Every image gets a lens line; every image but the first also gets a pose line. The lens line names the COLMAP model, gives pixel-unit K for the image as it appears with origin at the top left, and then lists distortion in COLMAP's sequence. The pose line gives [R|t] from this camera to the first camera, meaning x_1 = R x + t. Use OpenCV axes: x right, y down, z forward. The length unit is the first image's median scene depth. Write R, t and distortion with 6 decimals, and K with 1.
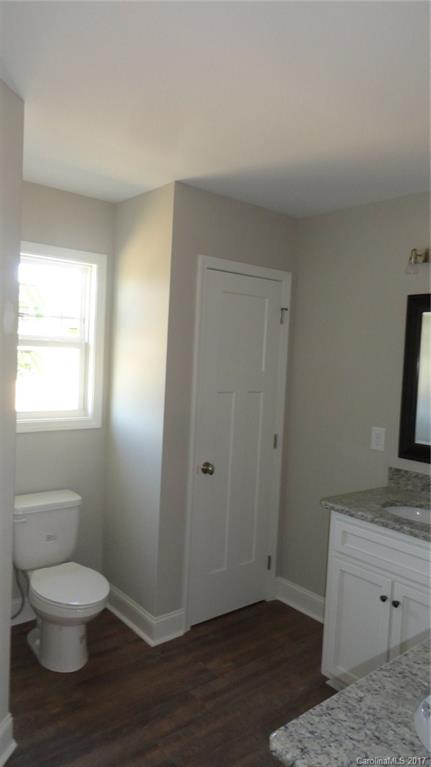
lens RADIAL K [[528.5, 0, 215.5], [0, 528.5, 383.5], [0, 0, 1]] dist [-0.000724, 0.006435]
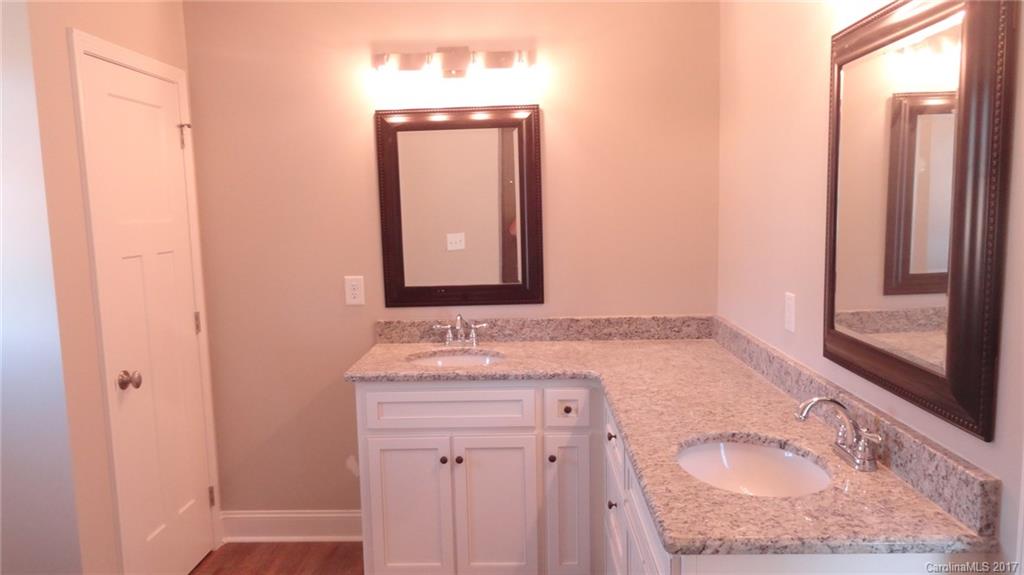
lens RADIAL K [[705.6, 0, 512.0], [0, 705.6, 287.5], [0, 0, 1]] dist [-0.000724, 0.006435]
pose [[0.663846, -0.149192, 0.732837, -0.333908], [0.097490, 0.988802, 0.112989, 0.002326], [-0.741488, -0.003563, 0.670957, 0.105668]]
